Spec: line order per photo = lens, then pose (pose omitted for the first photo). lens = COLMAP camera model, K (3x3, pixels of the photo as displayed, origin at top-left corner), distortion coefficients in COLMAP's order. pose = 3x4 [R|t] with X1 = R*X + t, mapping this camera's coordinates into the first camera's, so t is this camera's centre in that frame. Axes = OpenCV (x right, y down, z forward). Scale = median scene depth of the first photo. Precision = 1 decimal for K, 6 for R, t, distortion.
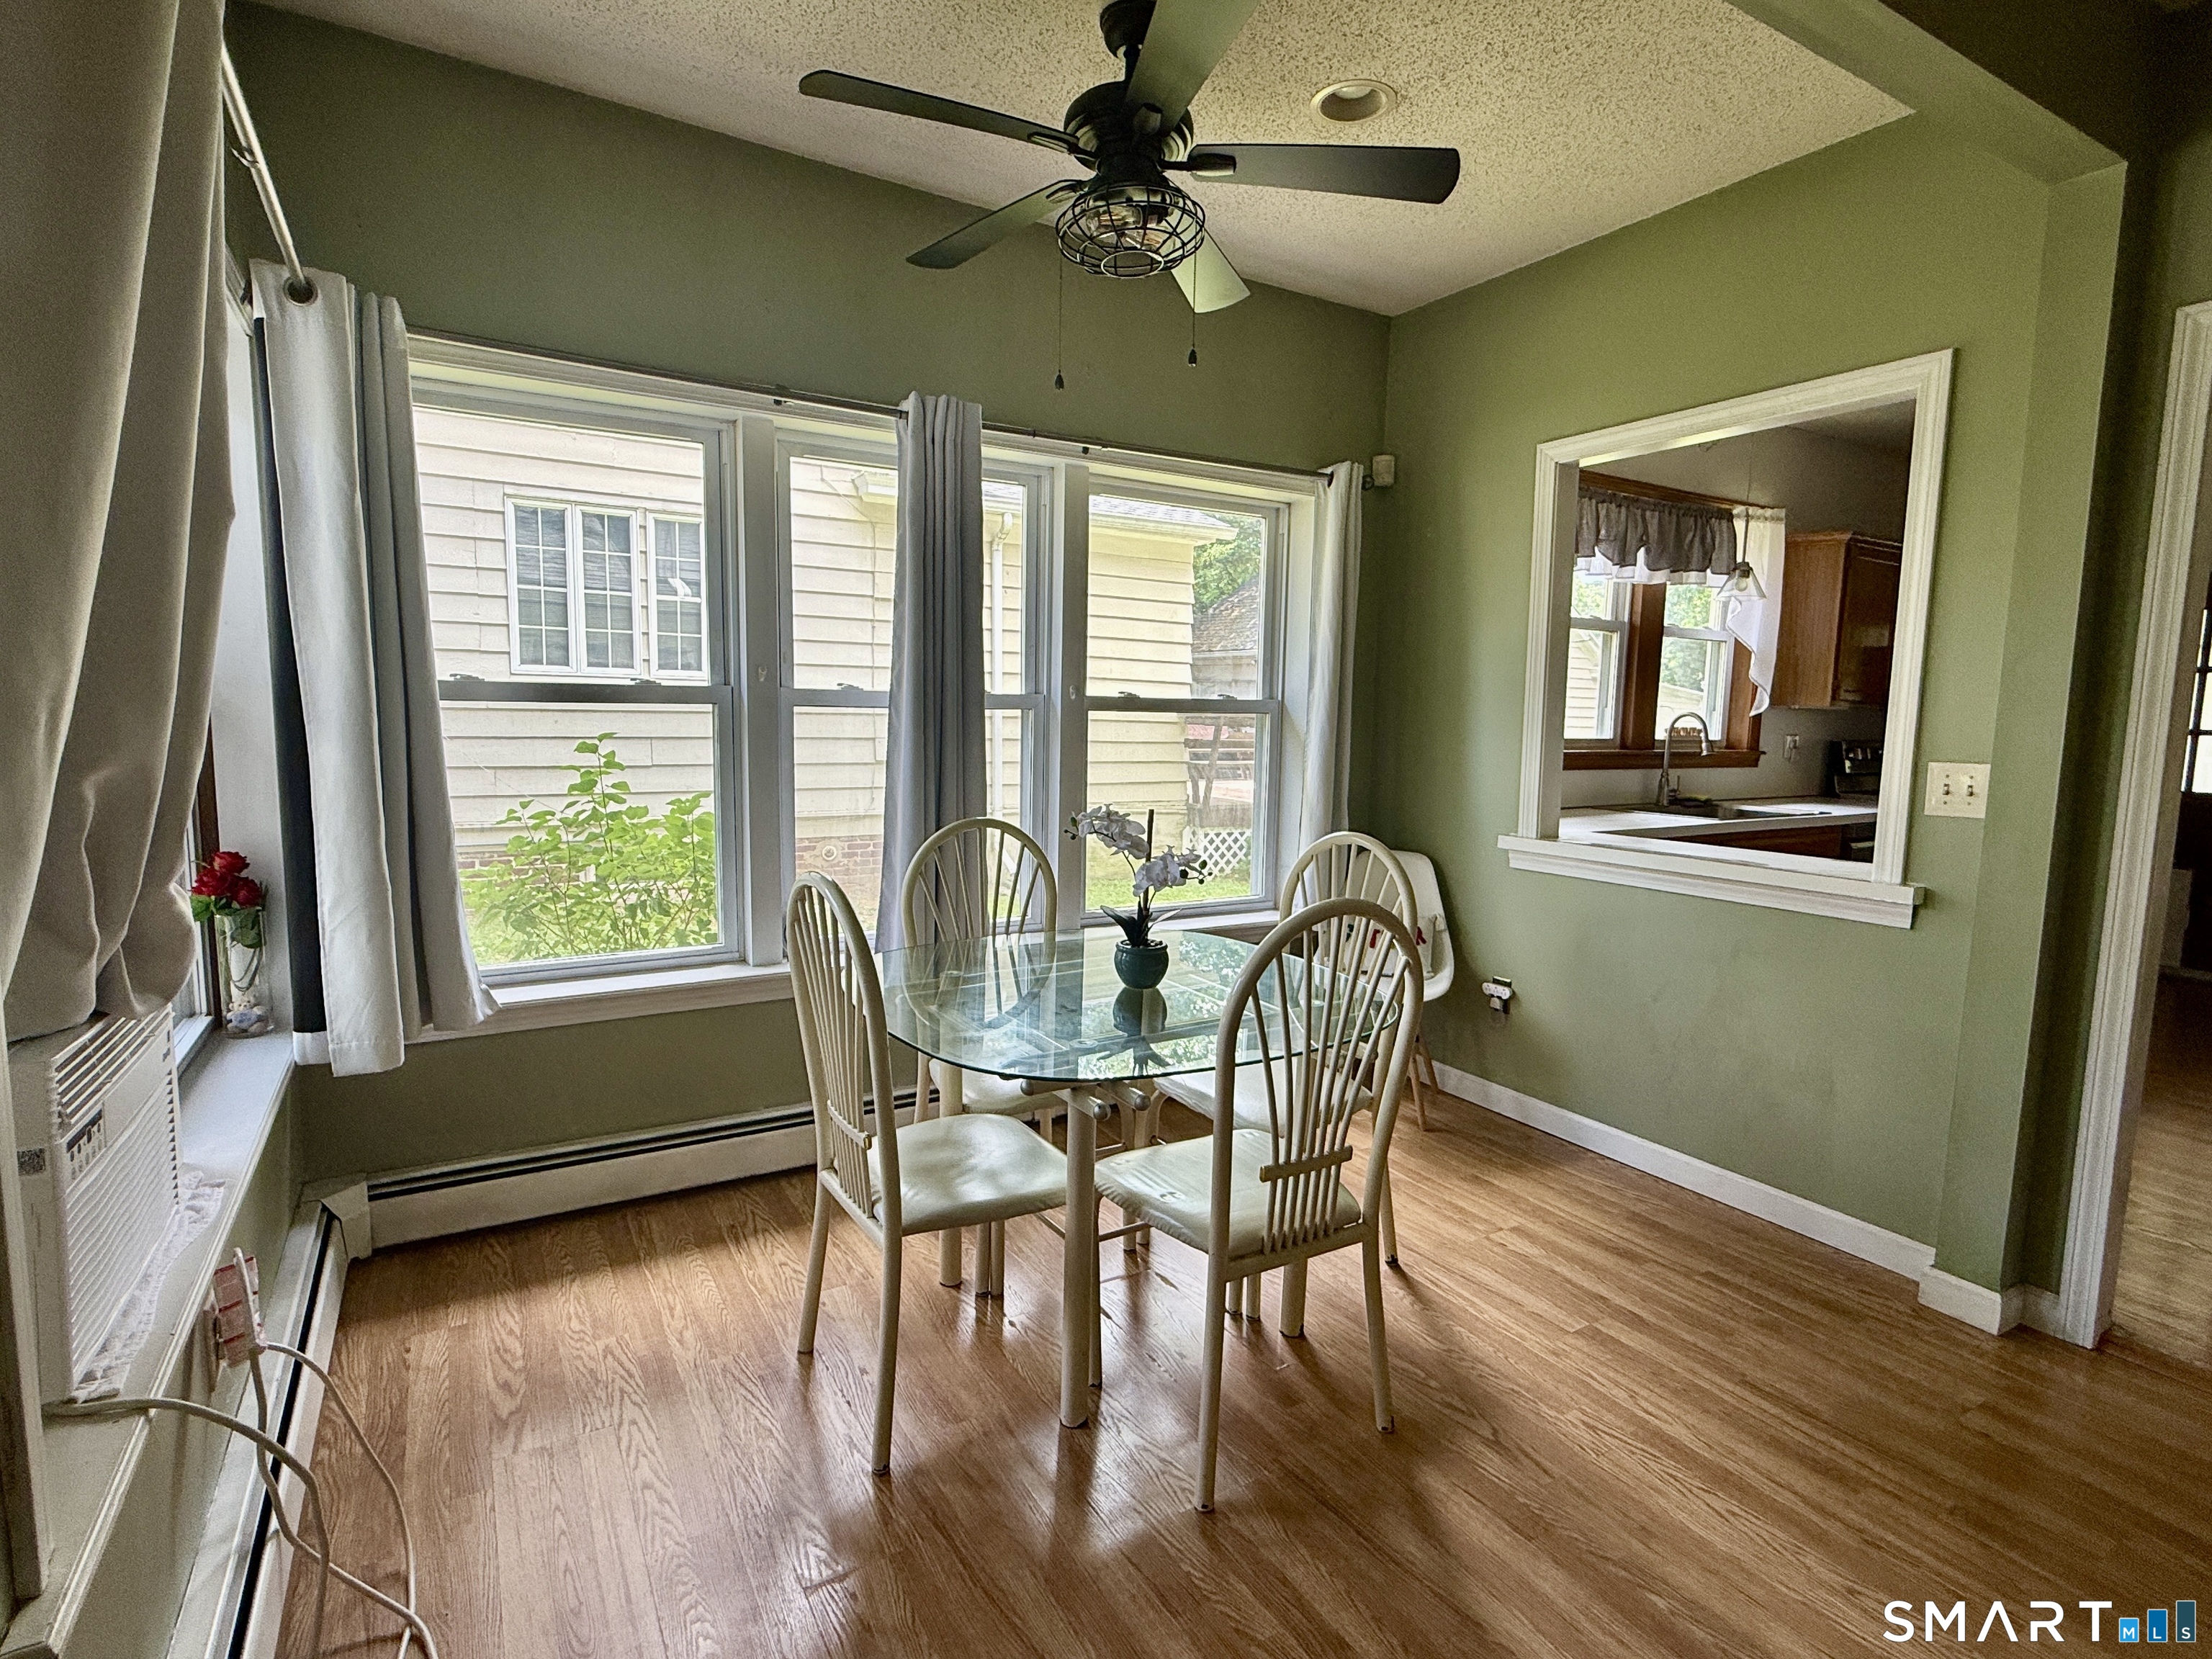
lens RADIAL K [[1100.6, 0, 1091.5], [0, 1100.6, 840.4], [0, 0, 1]] dist [0.004192, 0.000652]
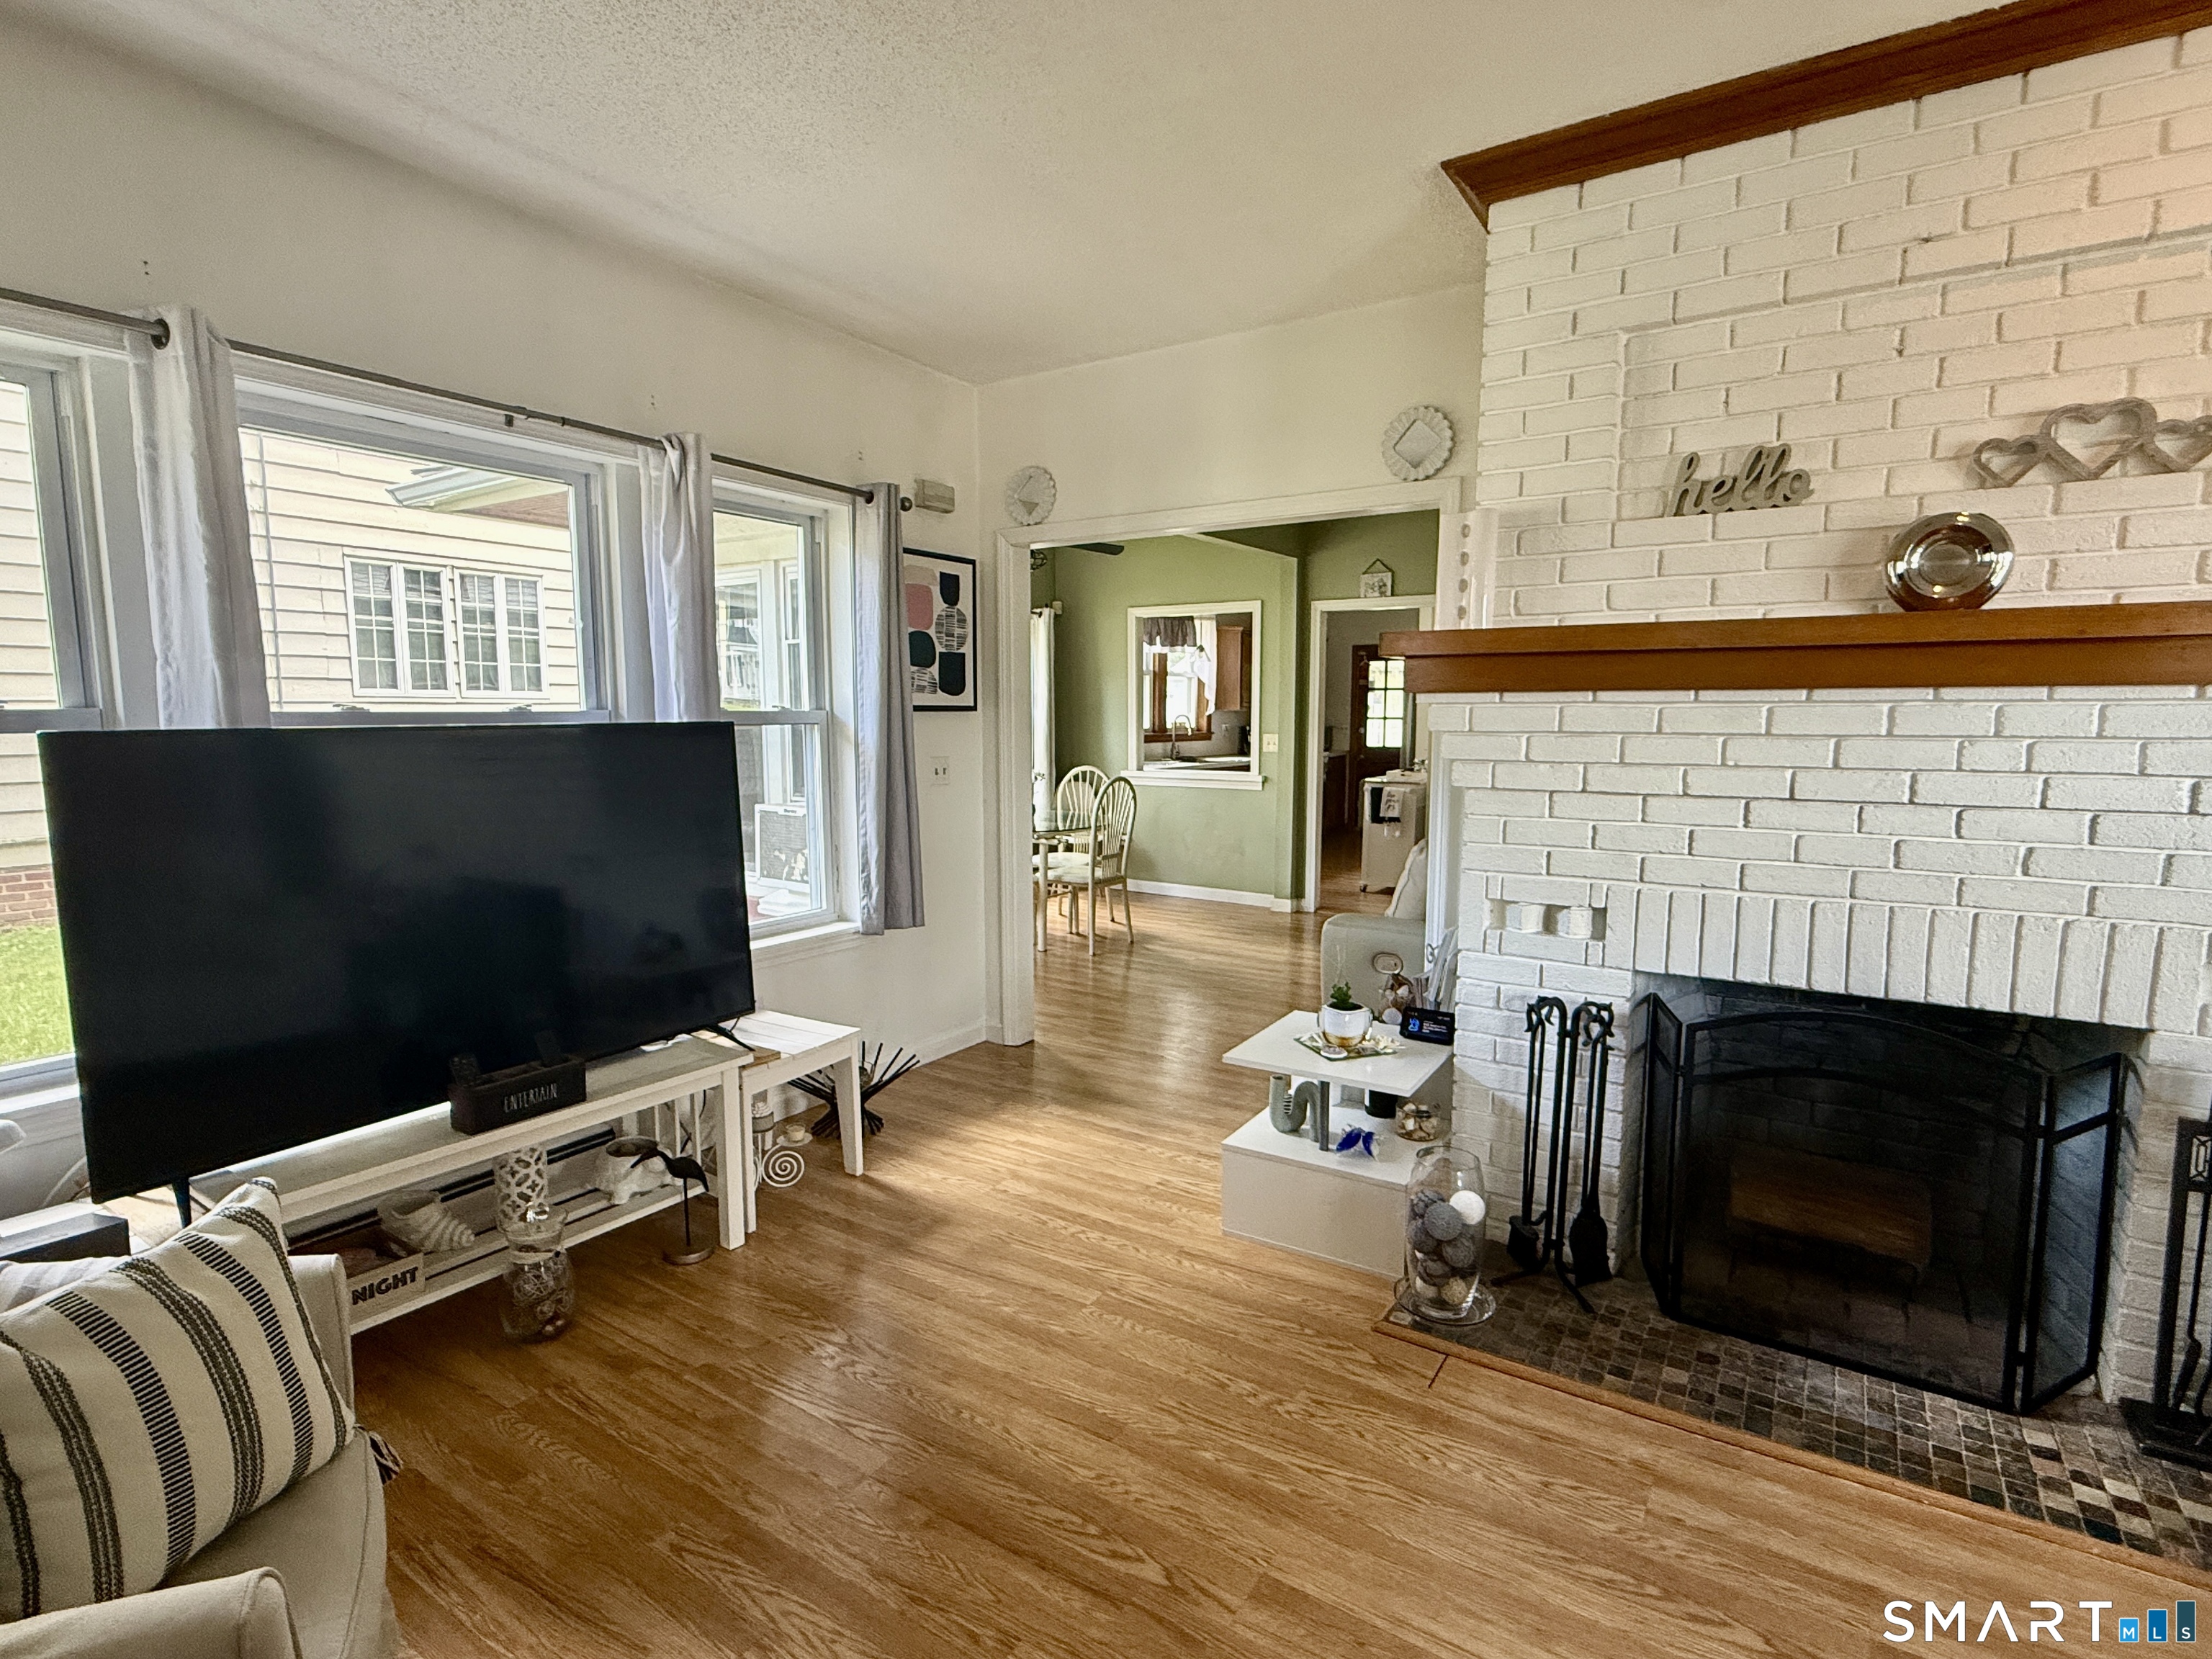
lens RADIAL K [[1100.6, 0, 1104.7], [0, 1100.6, 838.9], [0, 0, 1]] dist [0.004192, 0.000652]
pose [[0.898653, -0.067089, 0.433500, -0.500088], [0.065577, 0.997677, 0.018461, 0.069213], [-0.433731, 0.011838, 0.900965, -0.797800]]
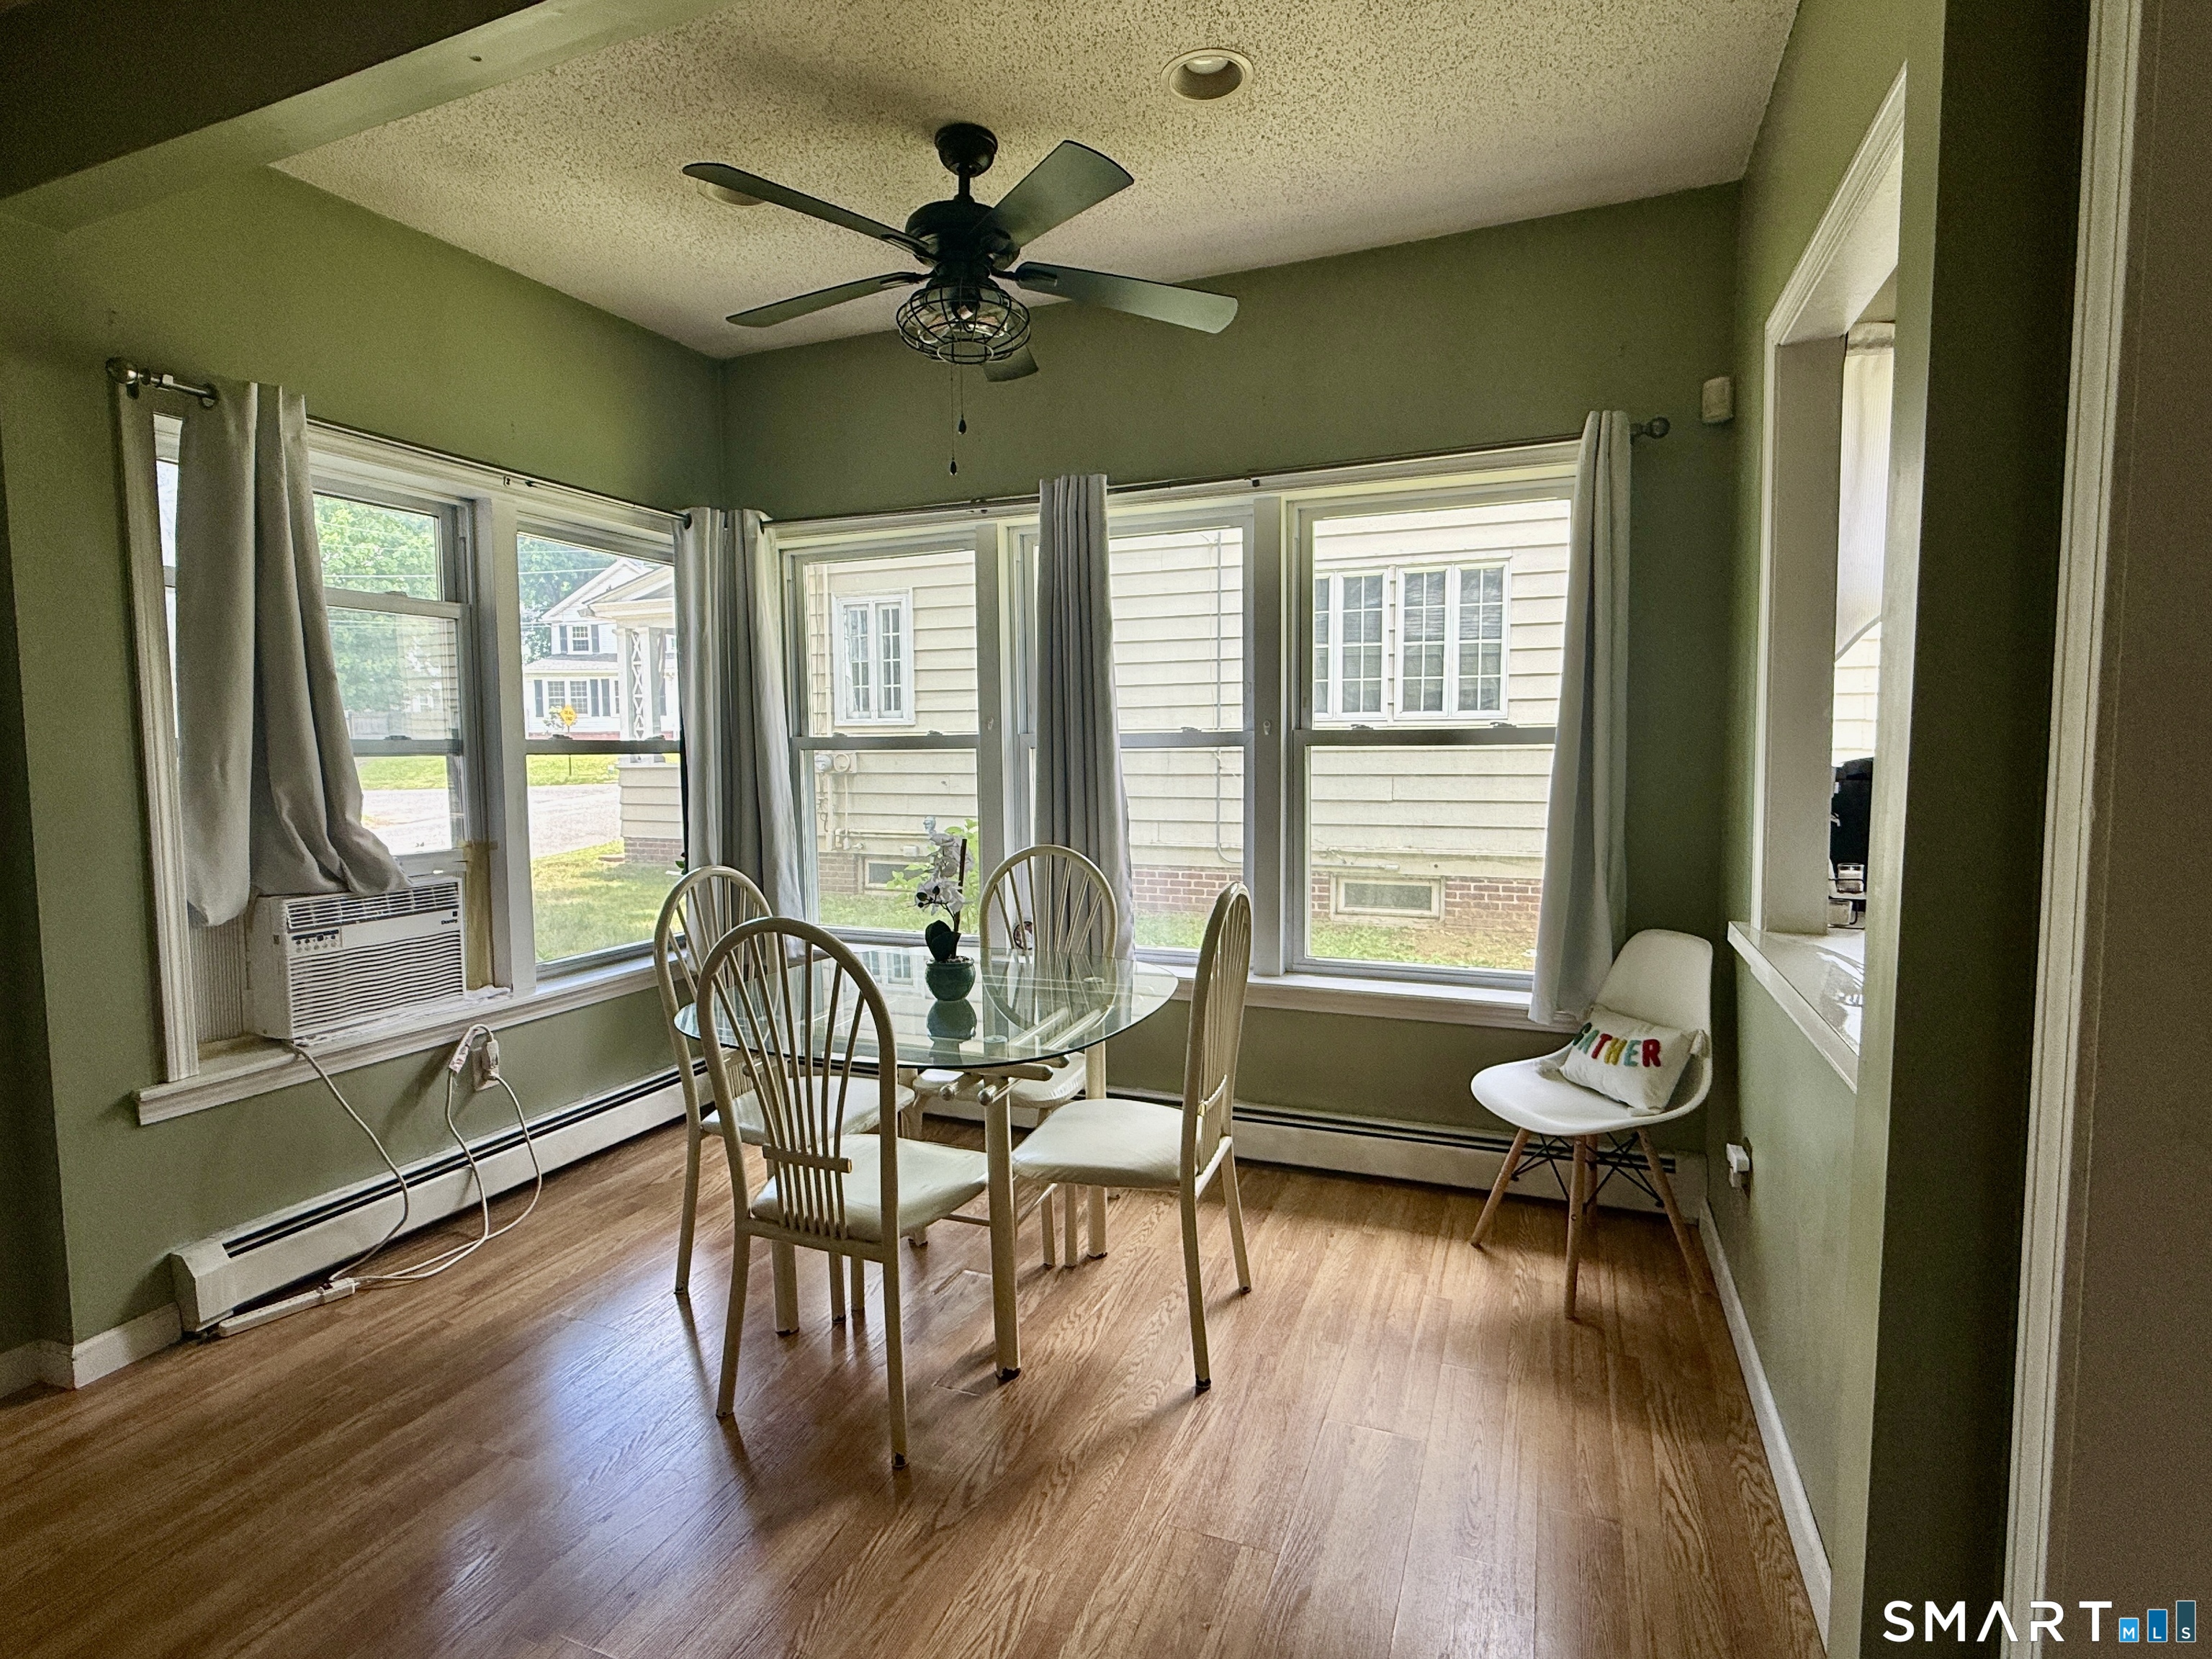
lens RADIAL K [[1100.6, 0, 1101.1], [0, 1100.6, 824.9], [0, 0, 1]] dist [0.004192, 0.000652]
pose [[0.601961, 0.032942, -0.797845, 0.491197], [-0.073859, 0.997162, -0.014554, -0.016456], [0.795102, 0.067690, 0.602686, 0.220130]]
